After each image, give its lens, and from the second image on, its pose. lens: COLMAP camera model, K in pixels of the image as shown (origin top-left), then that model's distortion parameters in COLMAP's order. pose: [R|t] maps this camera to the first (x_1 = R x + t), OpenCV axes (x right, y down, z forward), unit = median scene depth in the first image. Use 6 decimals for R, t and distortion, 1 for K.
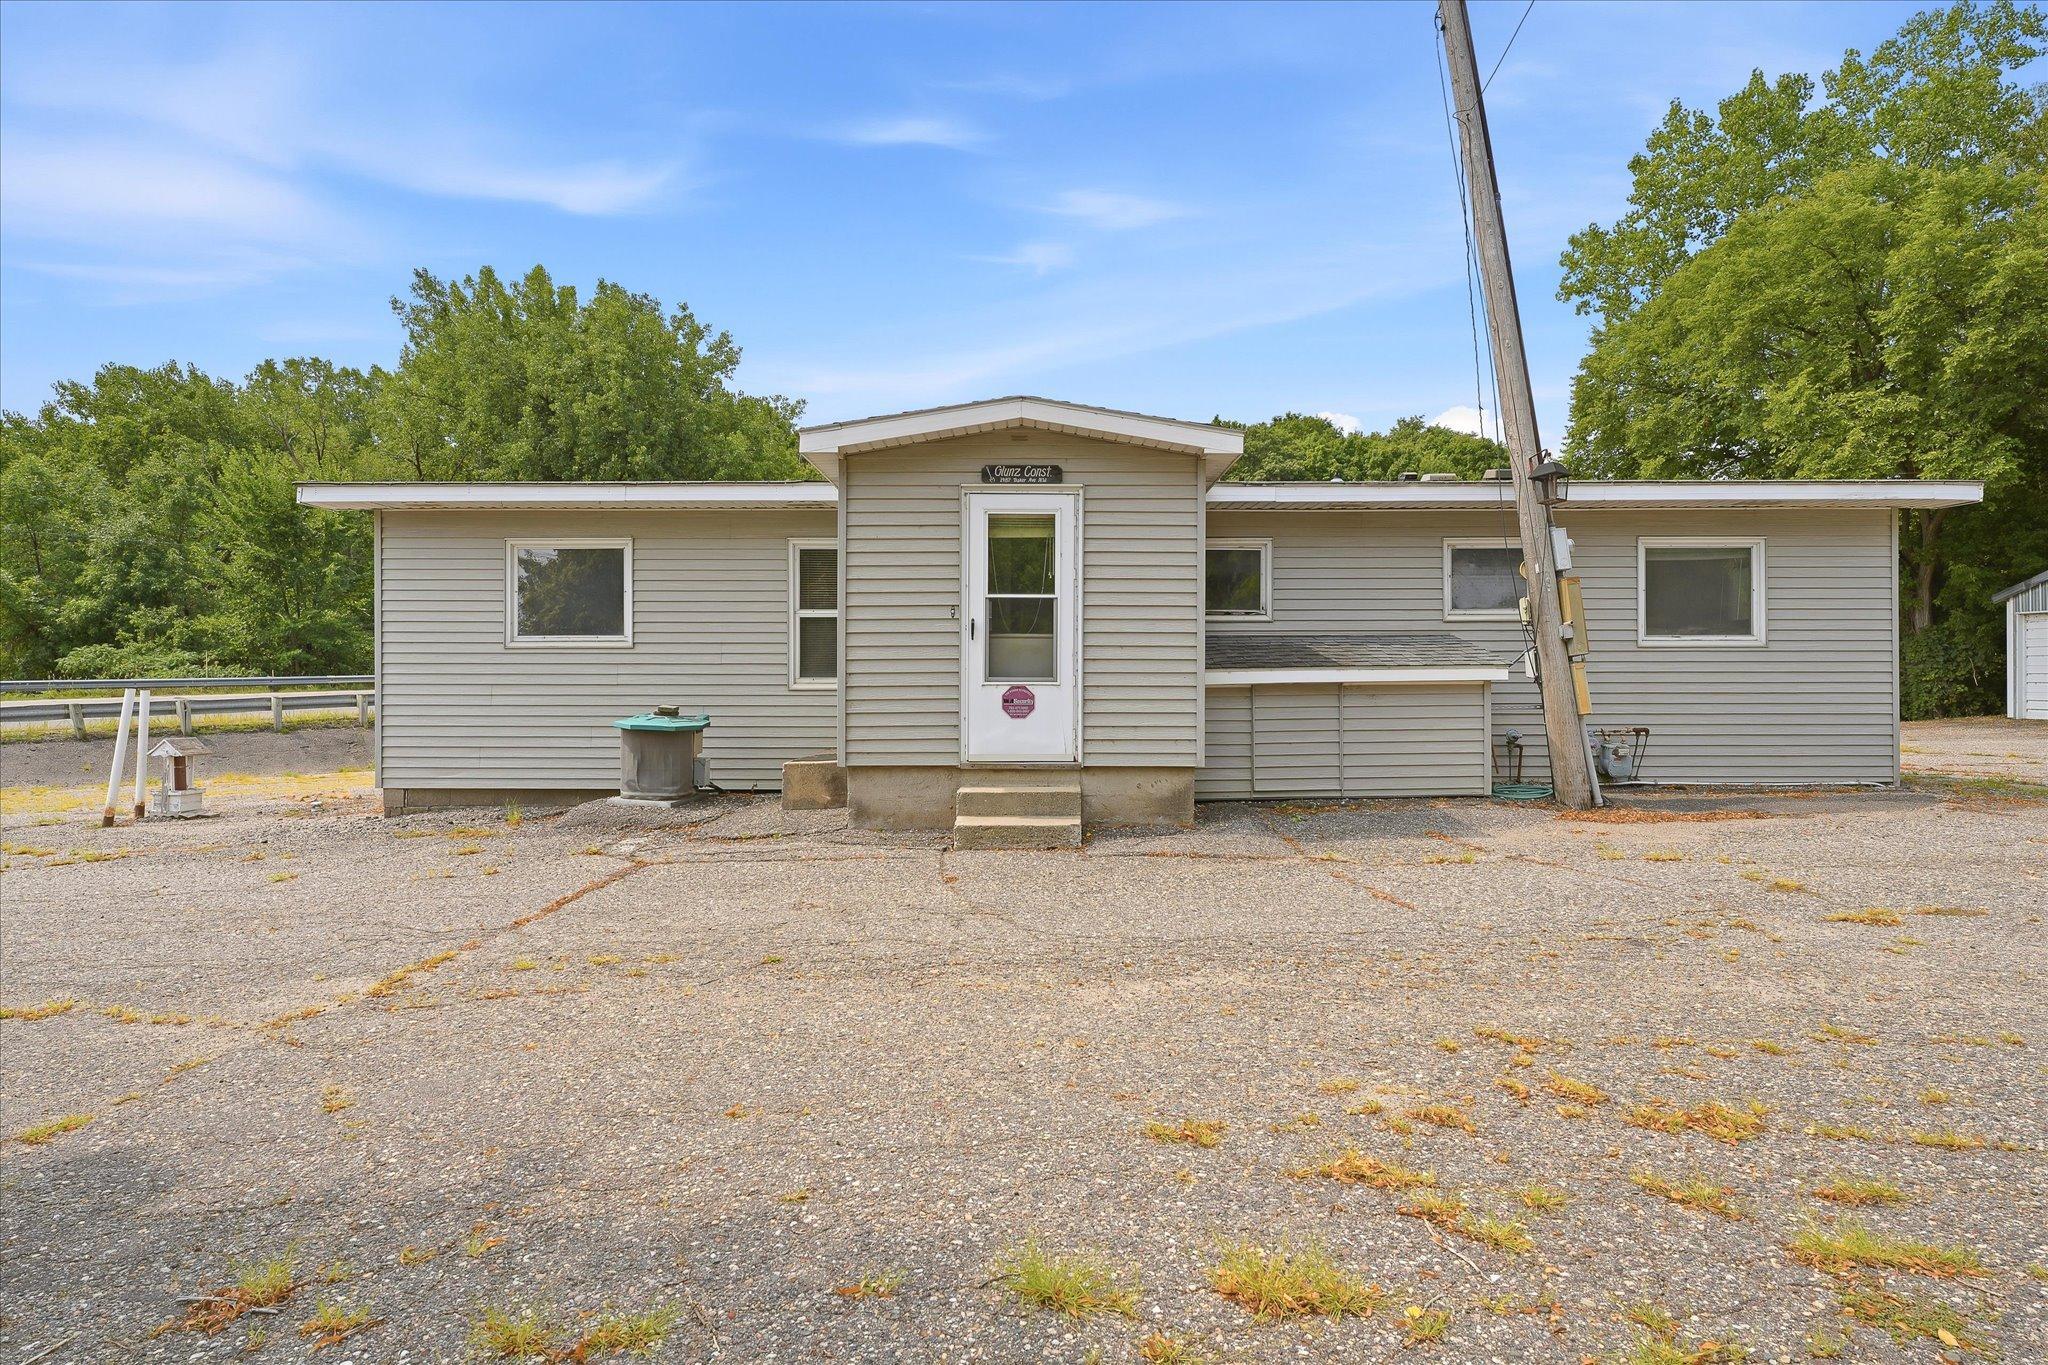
lens RADIAL K [[1006.5, 0, 1024.0], [0, 1006.5, 682.5], [0, 0, 1]] dist [0.001003, 0.000850]
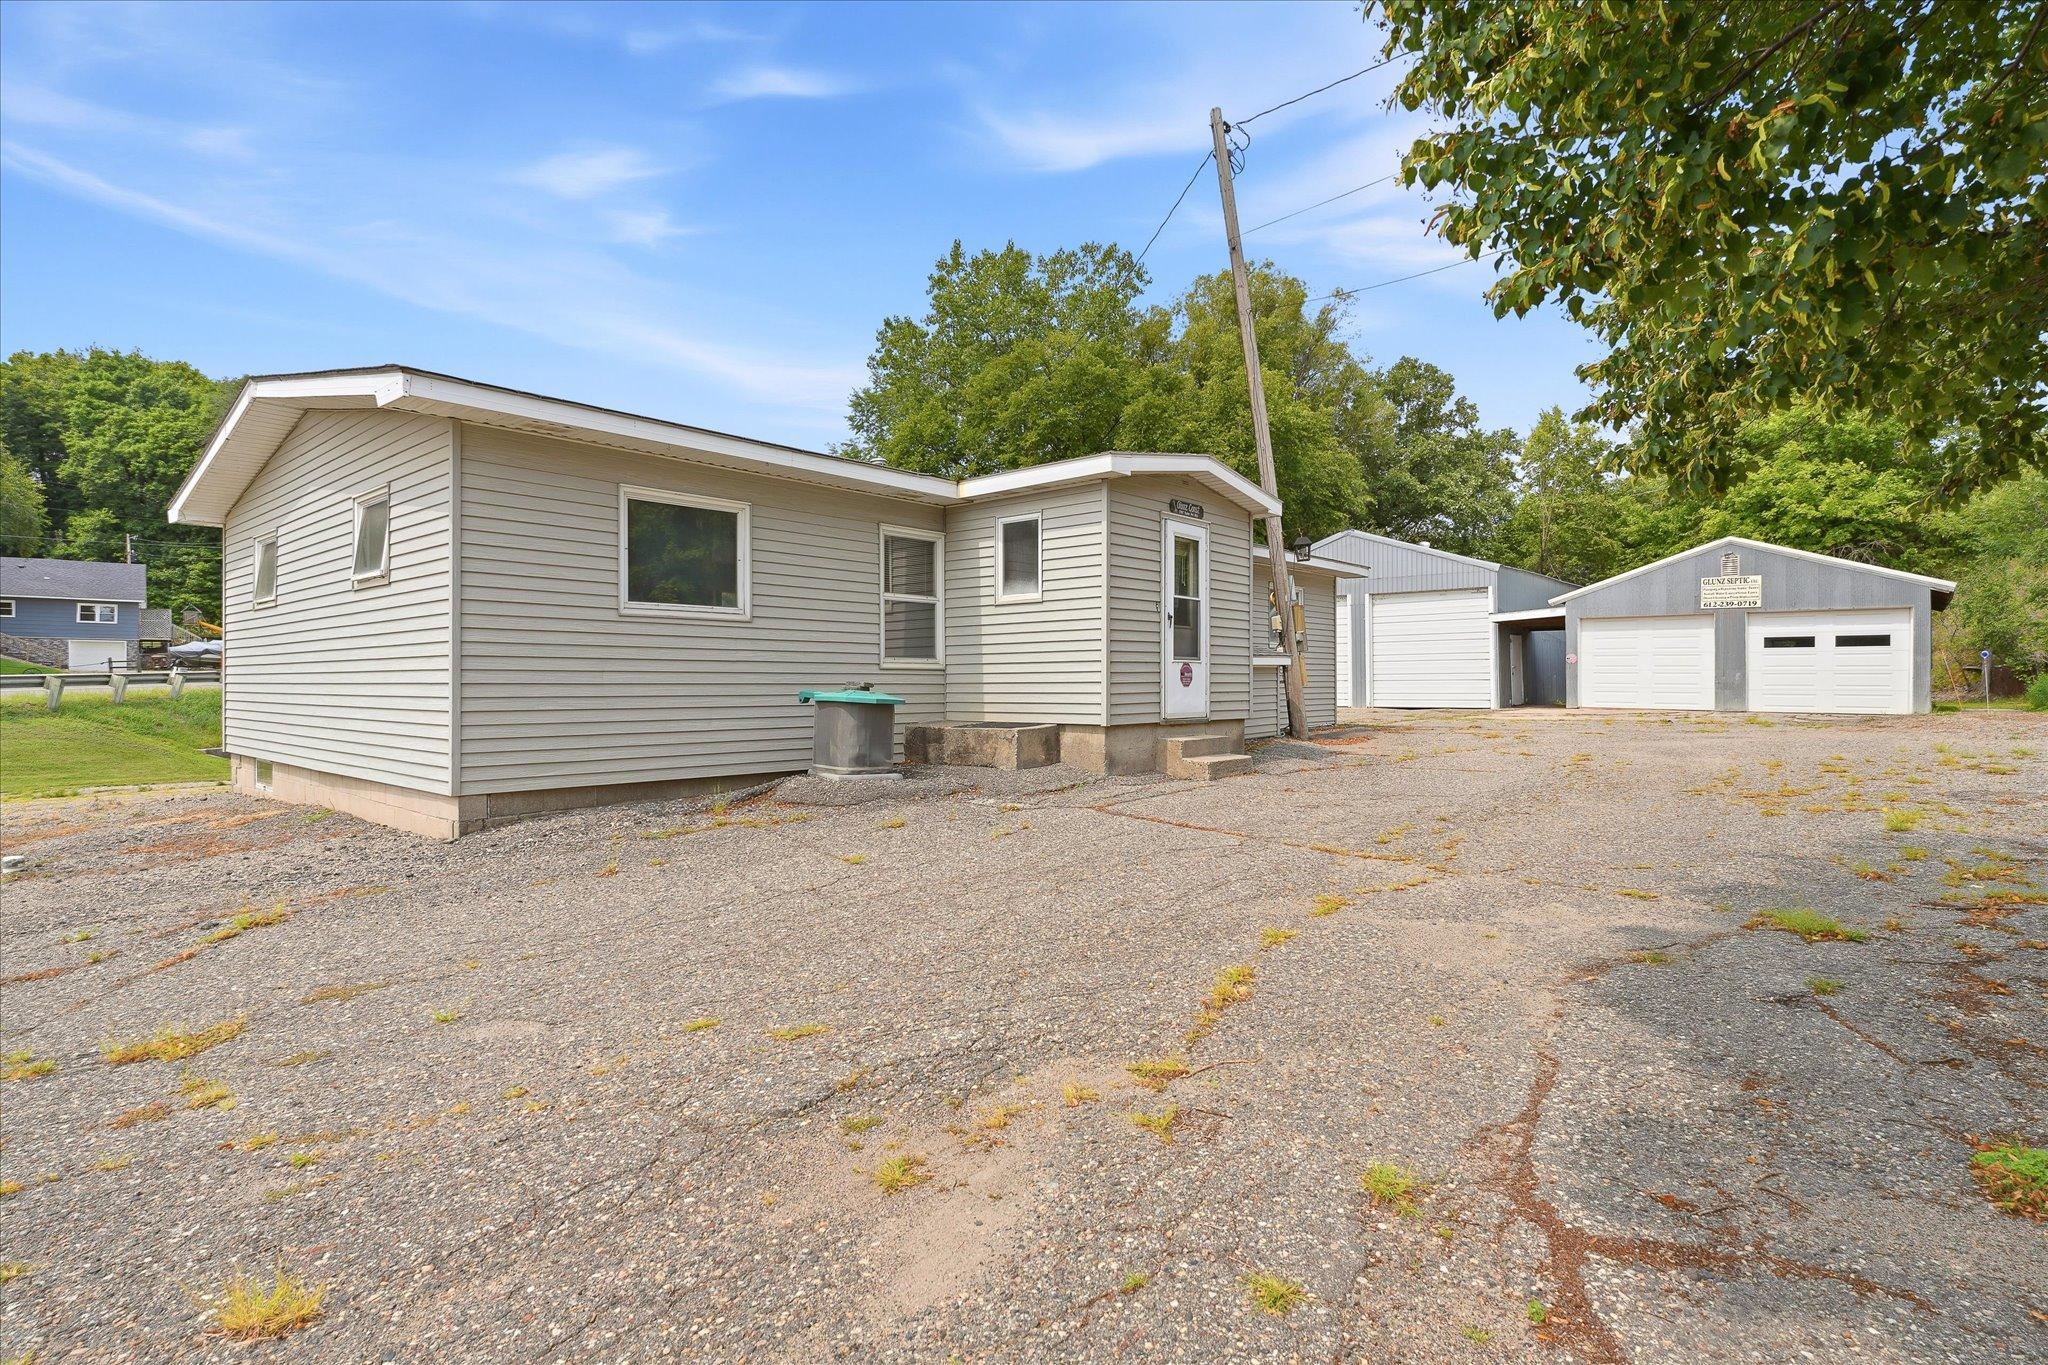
lens RADIAL K [[1006.5, 0, 1024.0], [0, 1006.5, 682.5], [0, 0, 1]] dist [0.001003, 0.000850]
pose [[0.665109, -0.000571, 0.746746, -1.032681], [0.004929, 0.999981, -0.003625, 0.029698], [-0.746730, 0.006092, 0.665100, 0.220578]]
